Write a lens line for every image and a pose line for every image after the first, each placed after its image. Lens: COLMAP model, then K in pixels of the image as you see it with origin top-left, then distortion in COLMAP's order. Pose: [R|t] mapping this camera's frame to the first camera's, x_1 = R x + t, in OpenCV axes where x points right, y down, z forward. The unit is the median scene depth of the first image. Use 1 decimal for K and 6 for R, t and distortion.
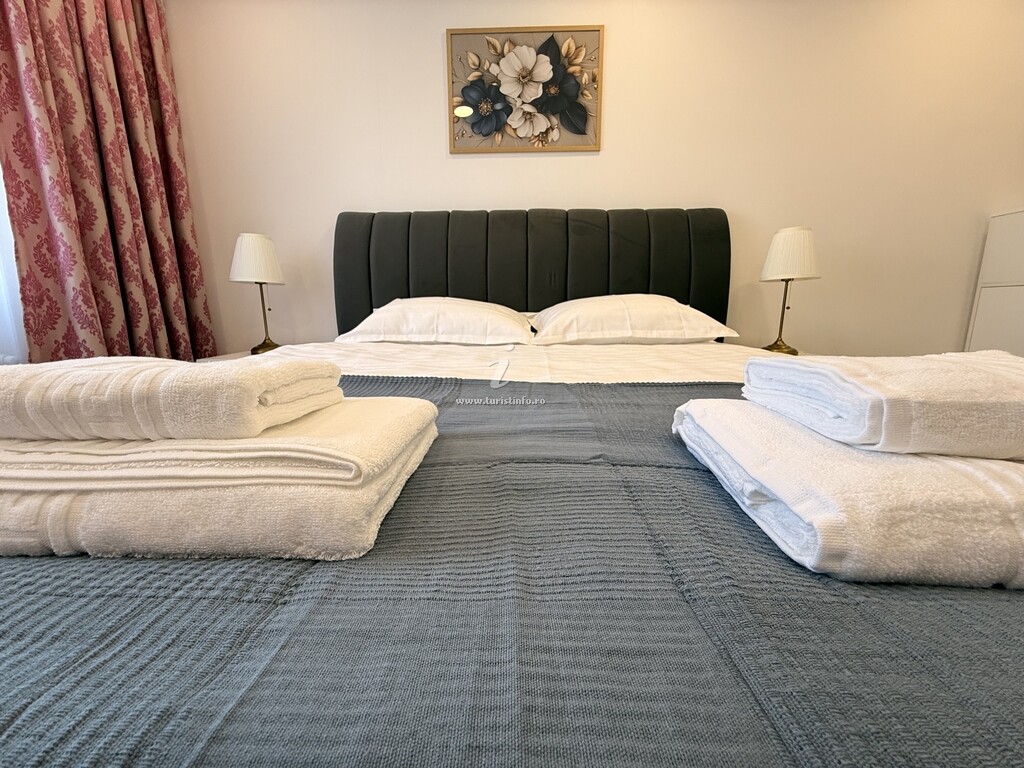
lens RADIAL K [[414.9, 0, 511.6], [0, 414.9, 384.5], [0, 0, 1]] dist [0.002843, -0.000616]
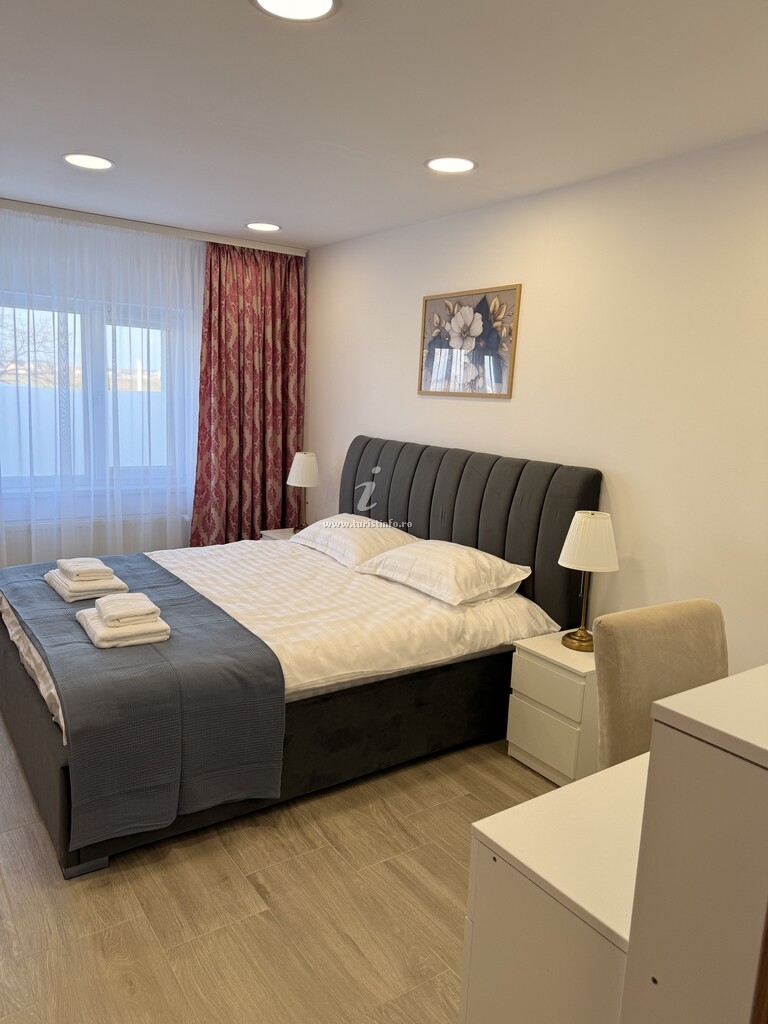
lens RADIAL K [[727.4, 0, 379.4], [0, 727.4, 519.3], [0, 0, 1]] dist [0.077268, -0.060759]
pose [[0.594059, 0.173053, -0.785587, 1.539421], [-0.191477, 0.978937, 0.070851, -0.353745], [0.781301, 0.108332, 0.614682, -0.327462]]
